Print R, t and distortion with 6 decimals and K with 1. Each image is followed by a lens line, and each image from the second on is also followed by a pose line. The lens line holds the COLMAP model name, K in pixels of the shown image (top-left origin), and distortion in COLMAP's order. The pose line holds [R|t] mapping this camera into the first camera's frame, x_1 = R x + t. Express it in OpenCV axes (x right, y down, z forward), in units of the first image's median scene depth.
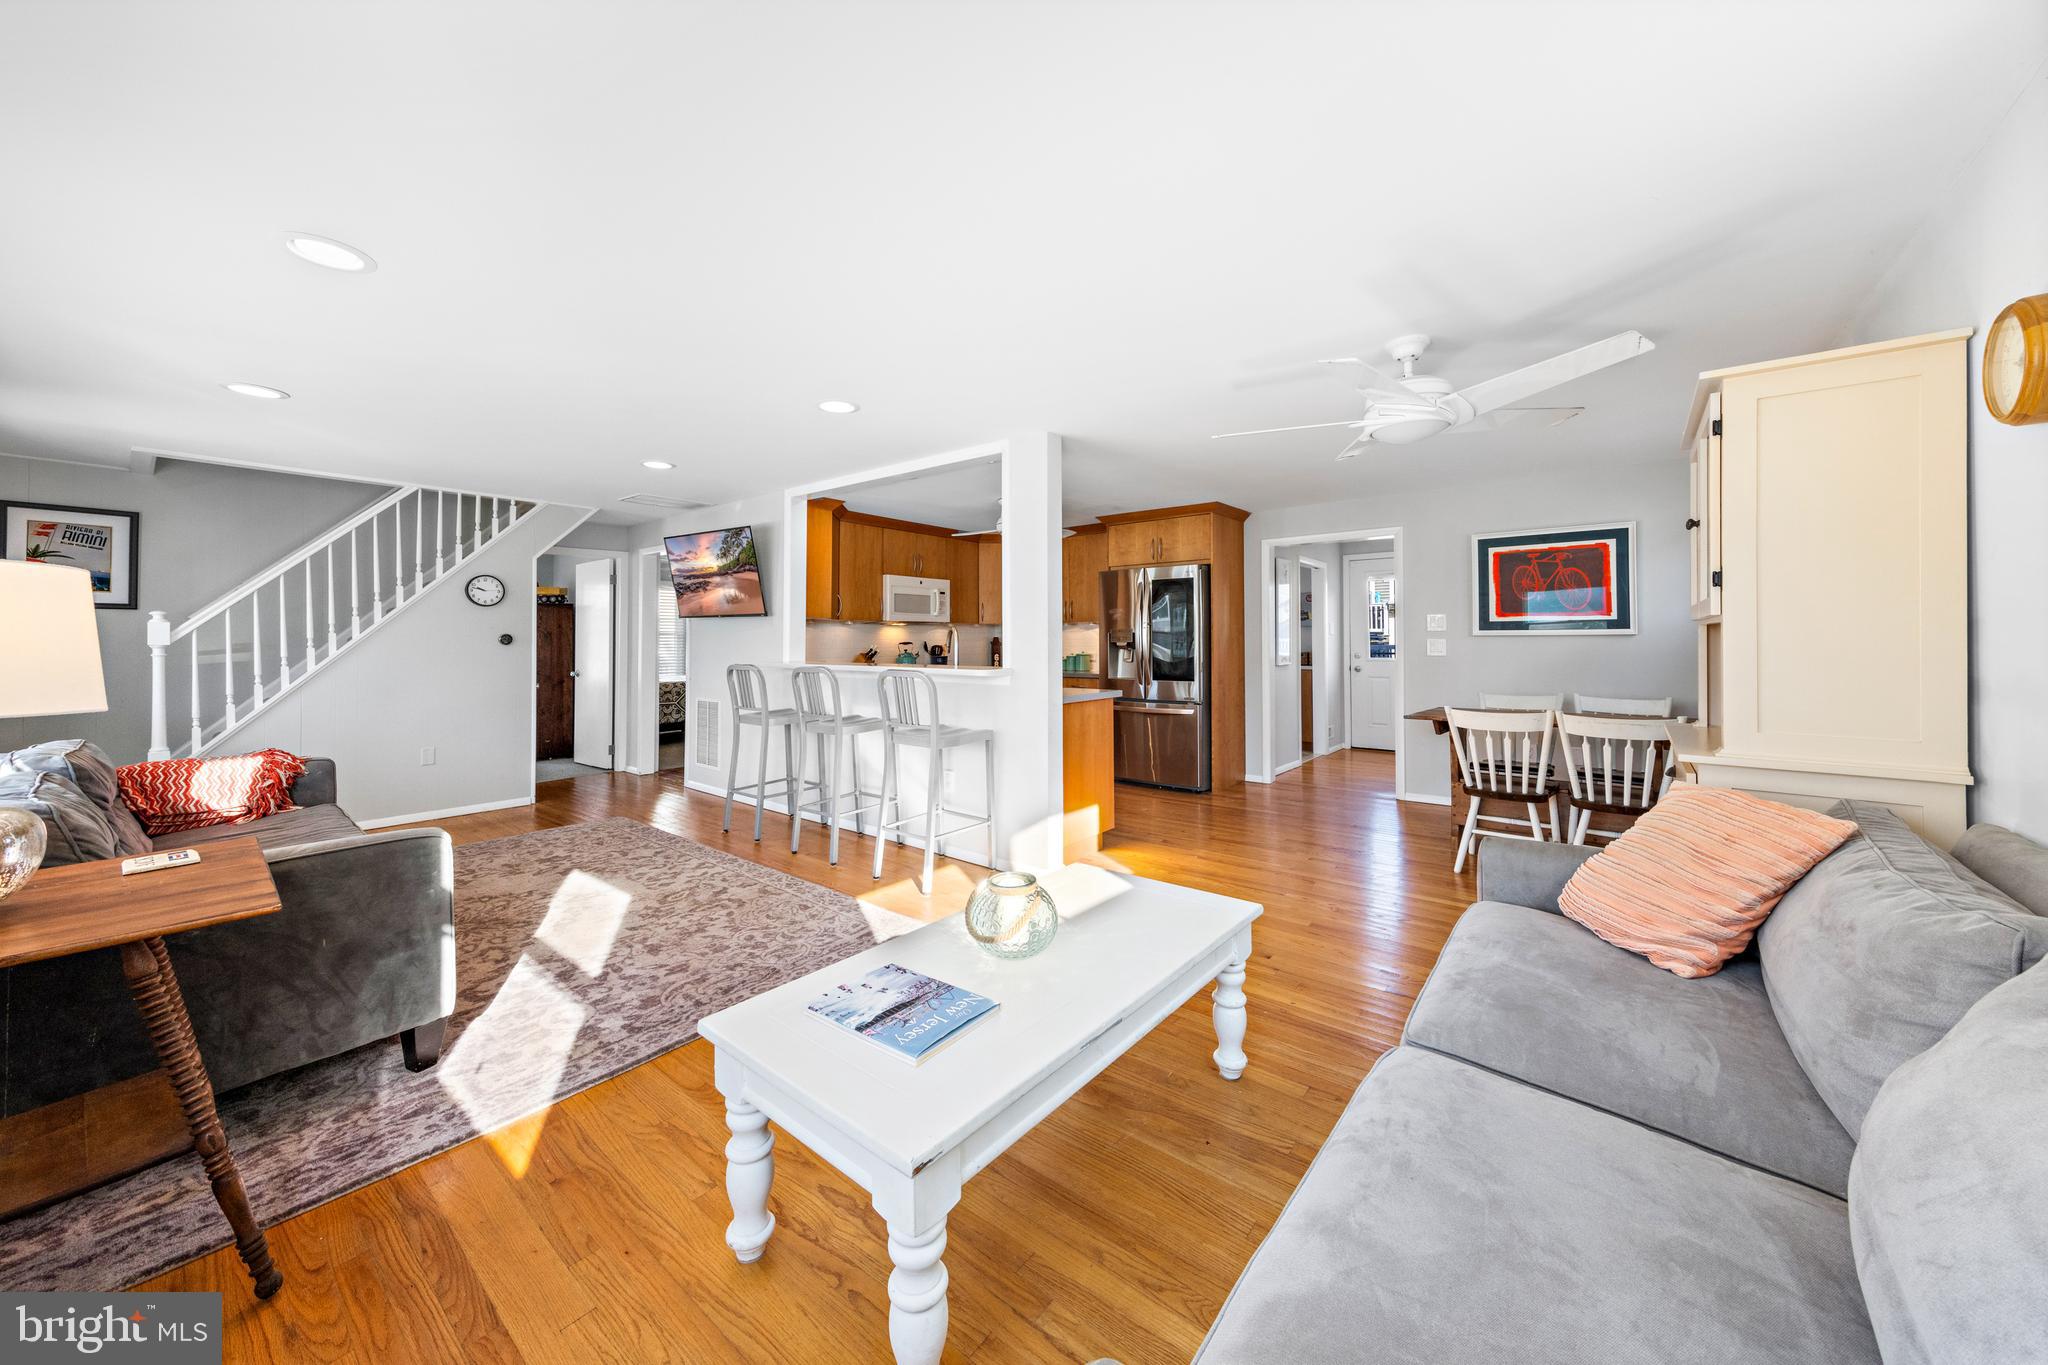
lens RADIAL K [[714.9, 0, 1025.6], [0, 714.9, 625.7], [0, 0, 1]] dist [-0.001986, -0.000116]
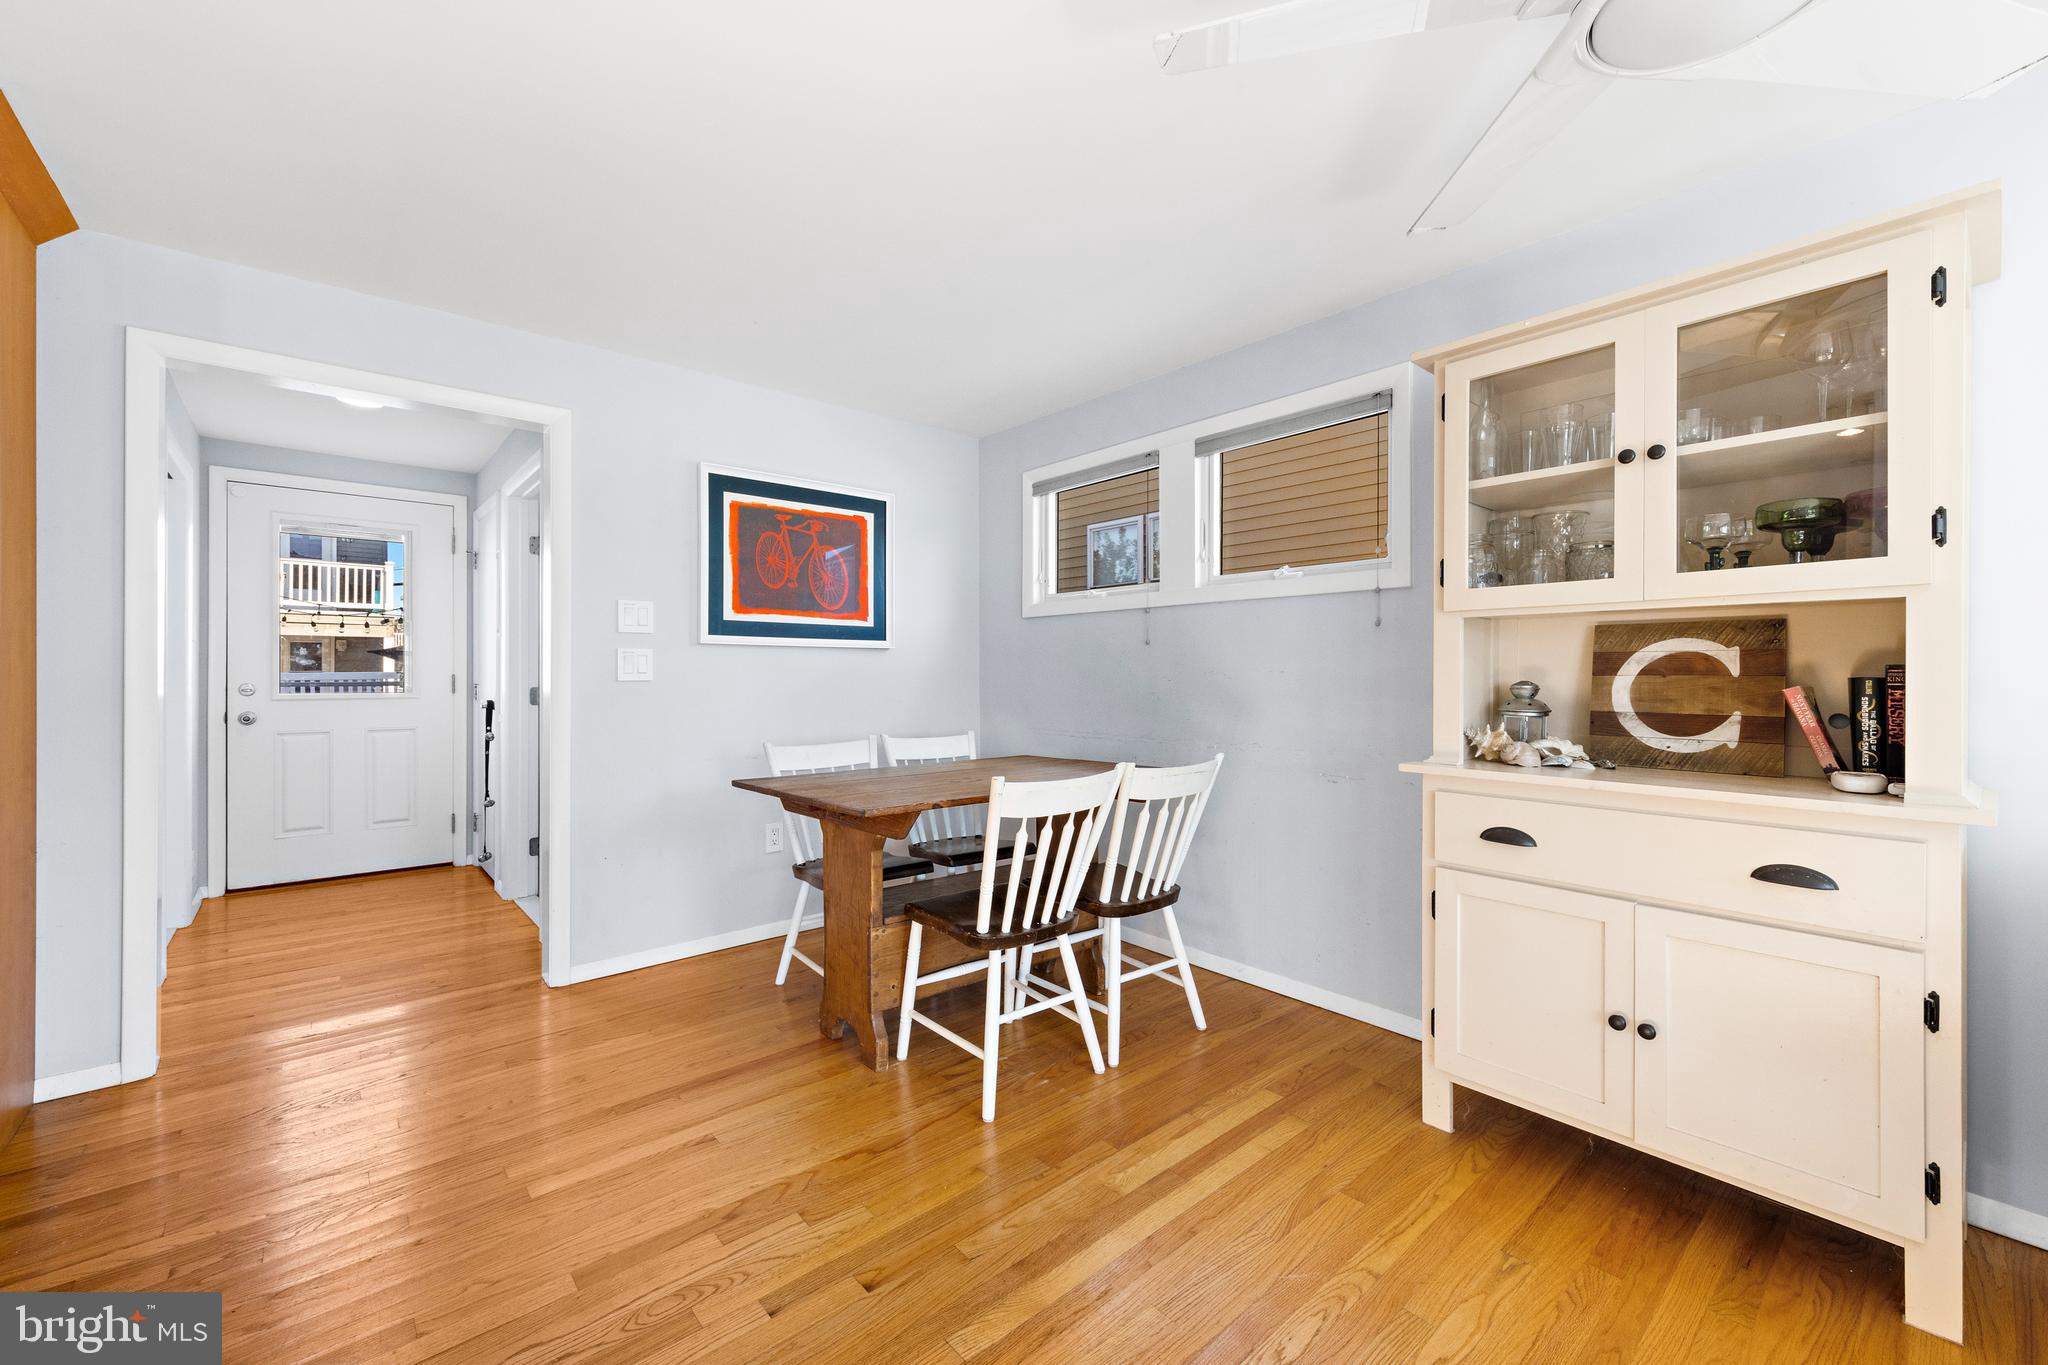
lens RADIAL K [[785.4, 0, 1002.2], [0, 785.4, 669.2], [0, 0, 1]] dist [0.003061, -0.000533]
pose [[0.179947, 0.008217, 0.983642, 0.081580], [-0.023771, 0.999709, -0.004003, 0.032714], [-0.983389, -0.022661, 0.180090, 0.722707]]
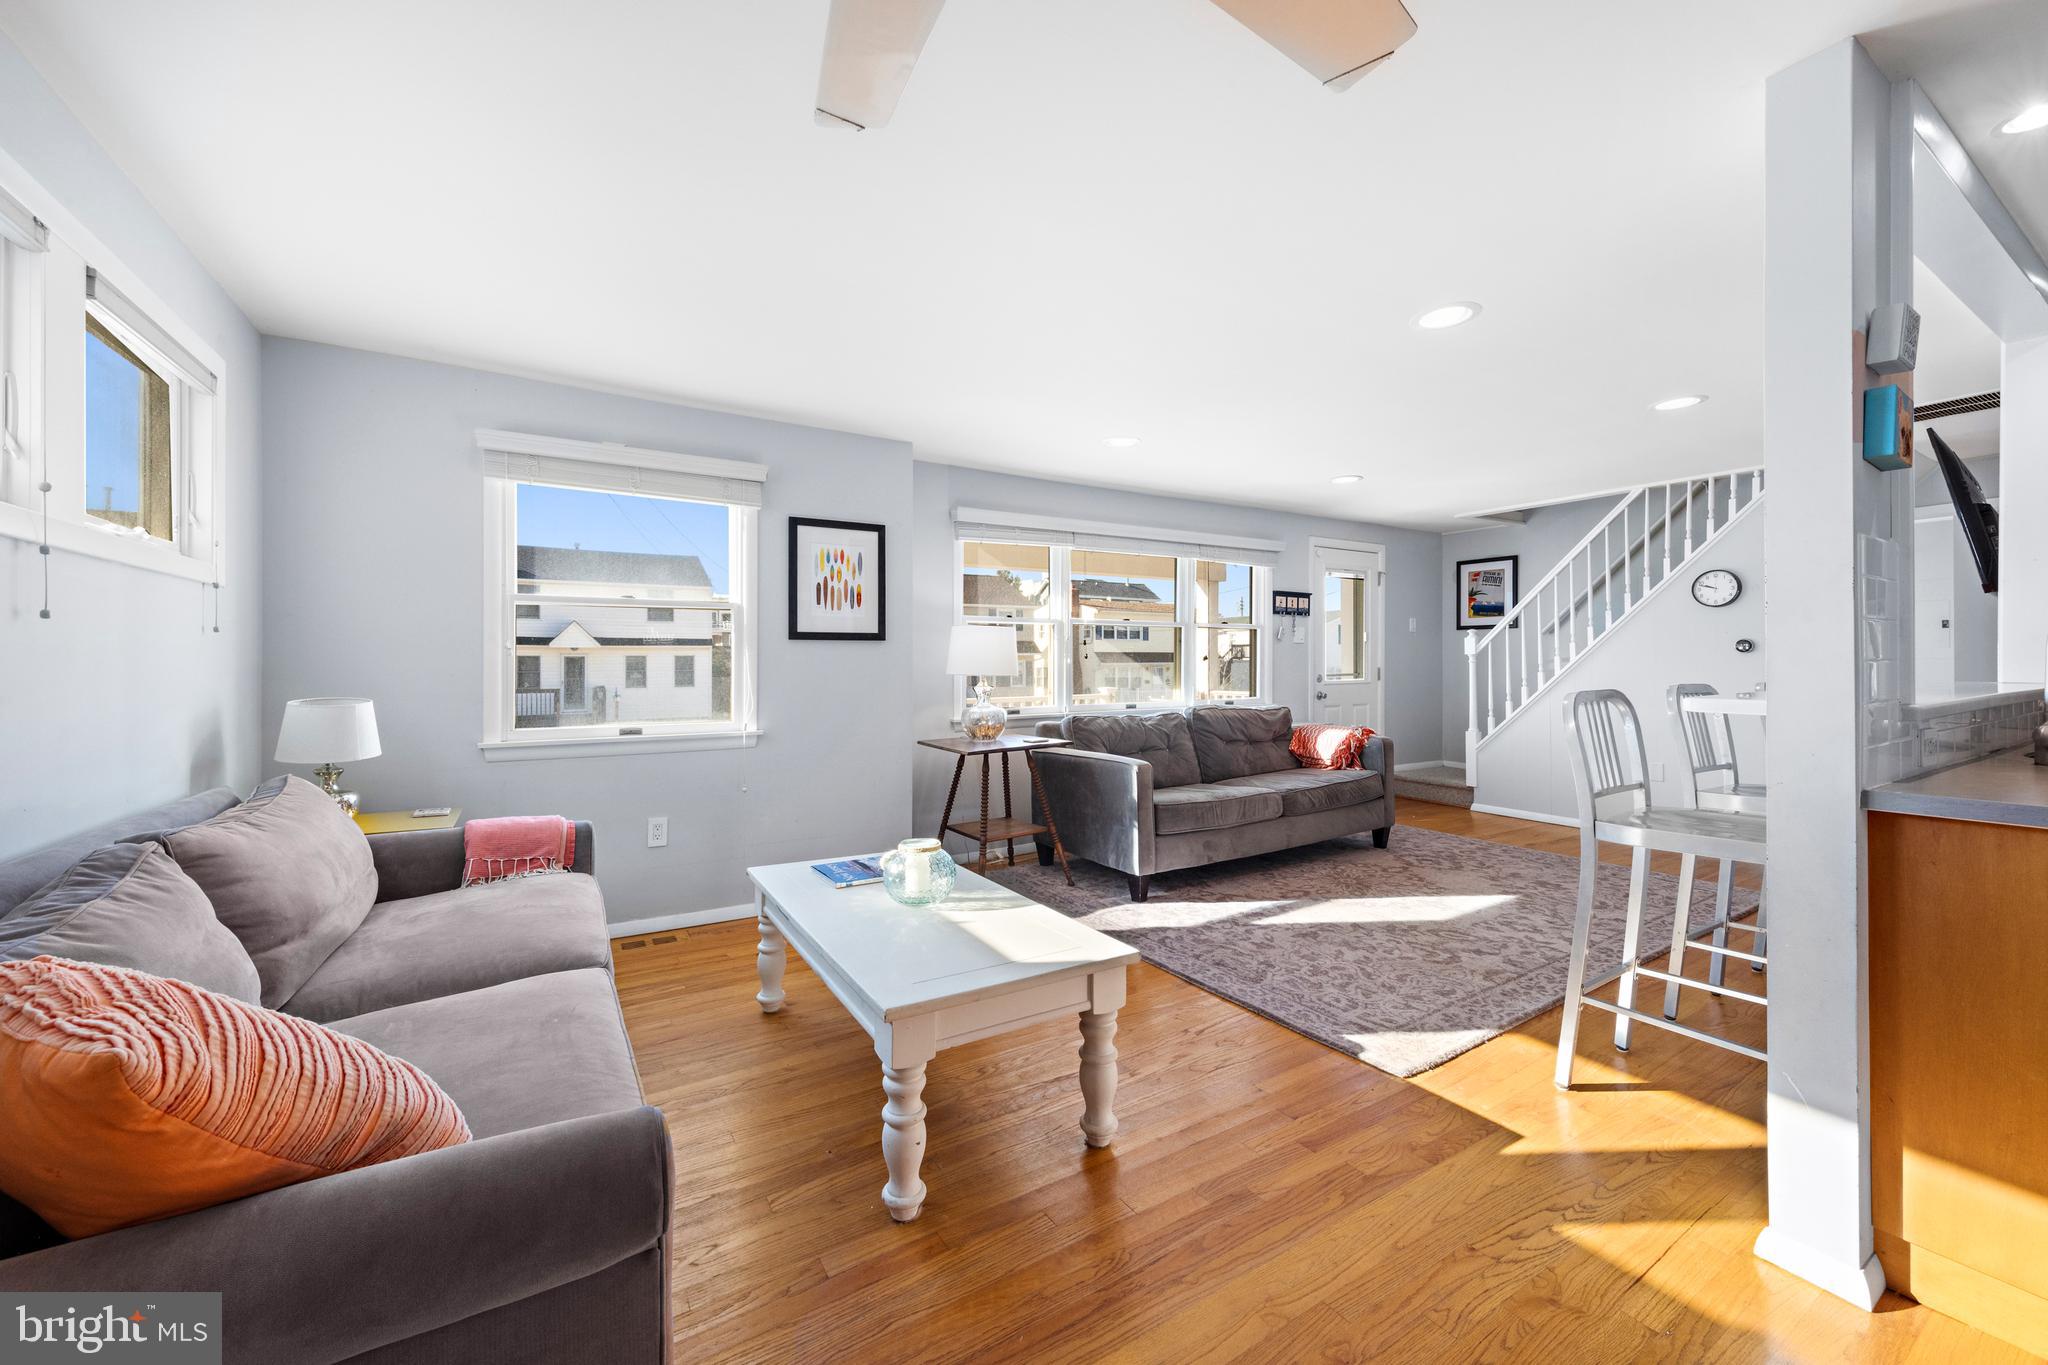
lens RADIAL K [[785.4, 0, 1028.8], [0, 785.4, 659.7], [0, 0, 1]] dist [0.003061, -0.000533]
pose [[-0.331129, 0.001059, -0.943585, 0.435285], [0.025249, 0.999651, -0.007739, 0.024438], [0.943248, -0.026388, -0.331040, 0.606014]]
